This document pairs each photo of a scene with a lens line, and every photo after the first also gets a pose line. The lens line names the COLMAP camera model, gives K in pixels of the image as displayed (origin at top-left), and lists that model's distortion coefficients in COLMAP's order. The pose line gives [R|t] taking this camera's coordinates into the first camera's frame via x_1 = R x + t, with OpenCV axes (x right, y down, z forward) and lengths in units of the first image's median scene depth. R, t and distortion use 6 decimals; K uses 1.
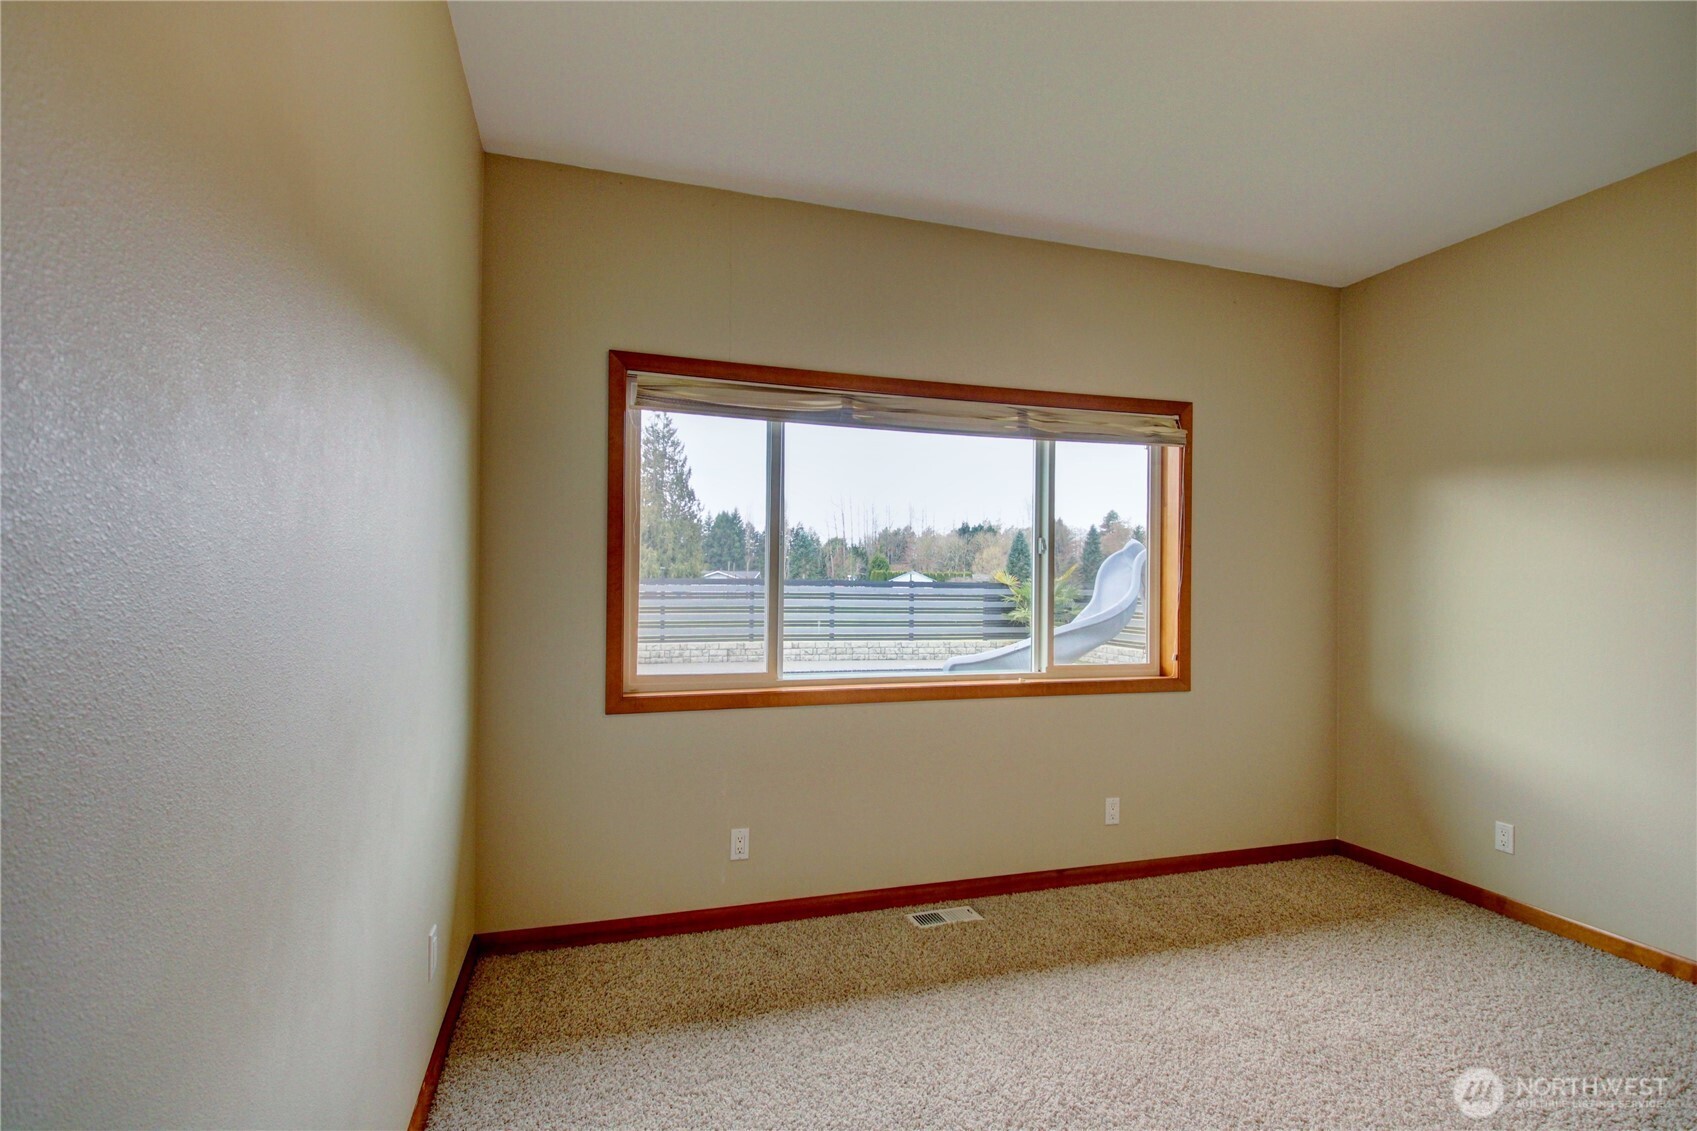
lens RADIAL K [[786.9, 0, 843.6], [0, 786.9, 567.5], [0, 0, 1]] dist [0.006645, -0.013926]
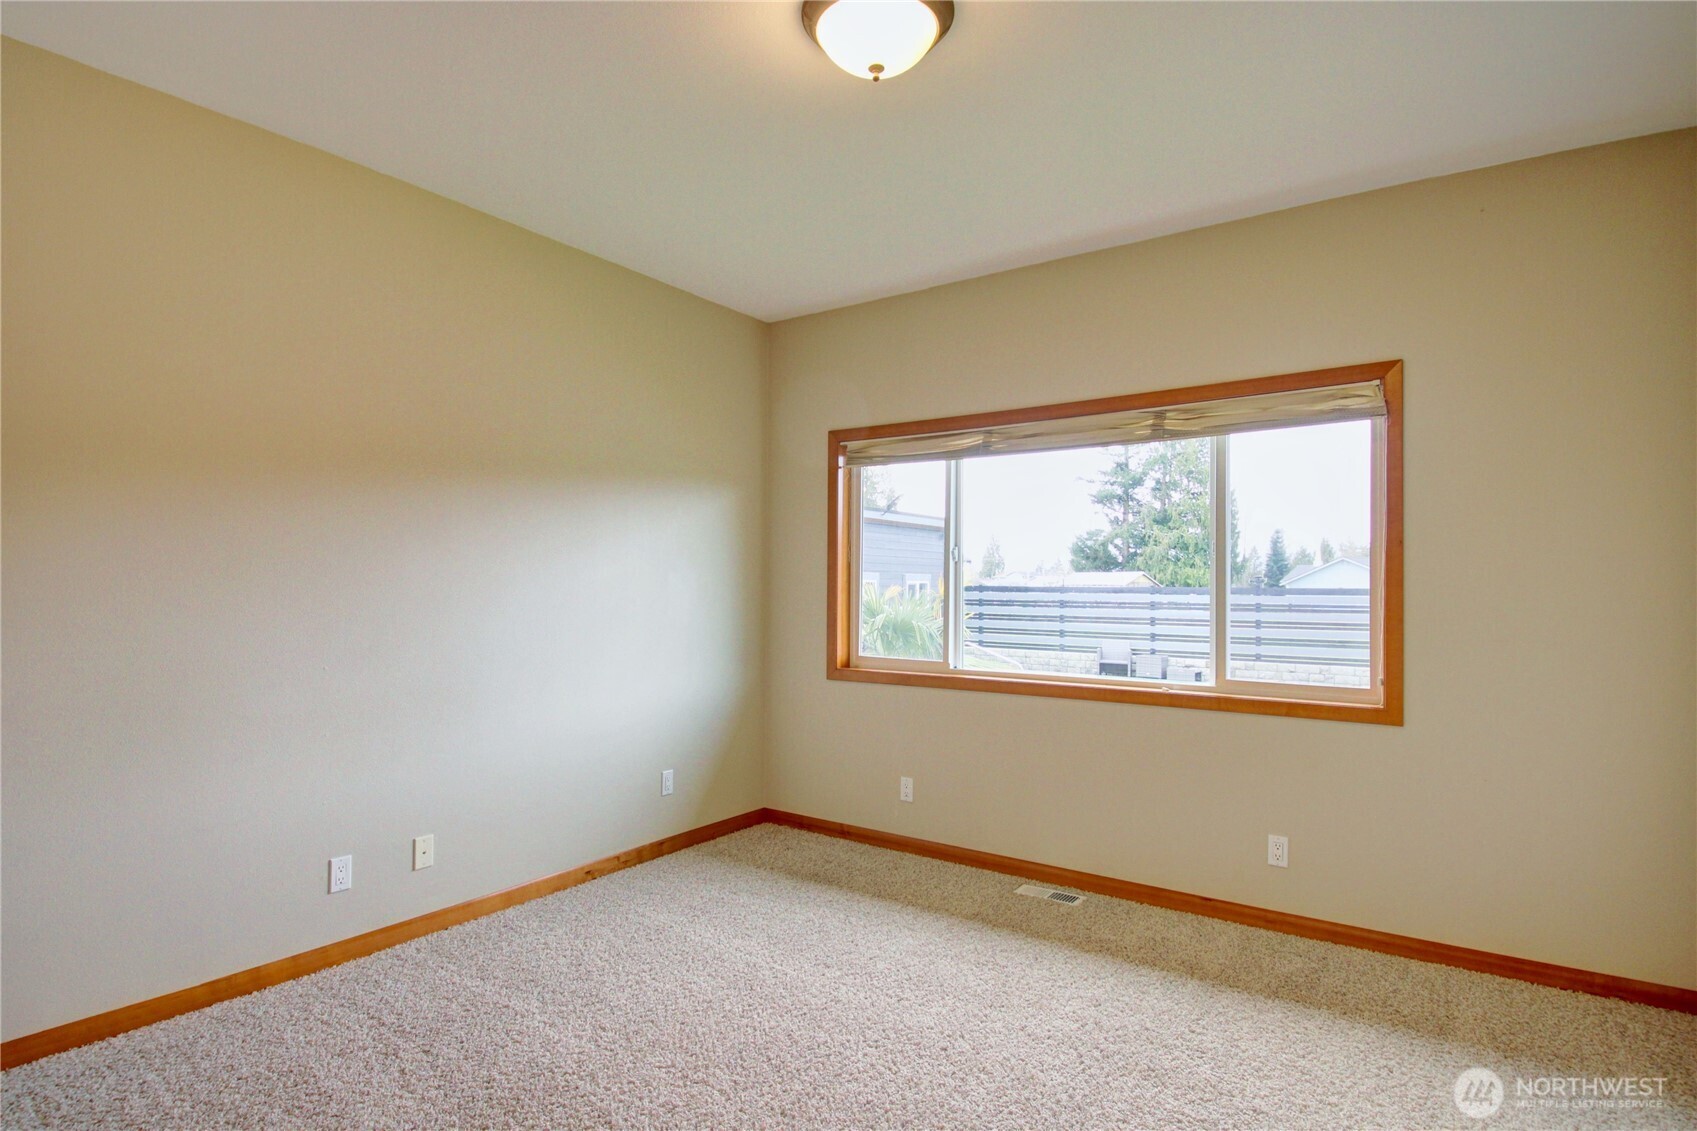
lens RADIAL K [[839.6, 0, 836.6], [0, 839.6, 571.2], [0, 0, 1]] dist [0.009200, -0.006501]
pose [[0.615590, -0.021074, -0.787785, 0.851053], [0.011726, 0.999777, -0.017582, 0.011581], [0.787979, 0.001586, 0.615700, 0.045797]]
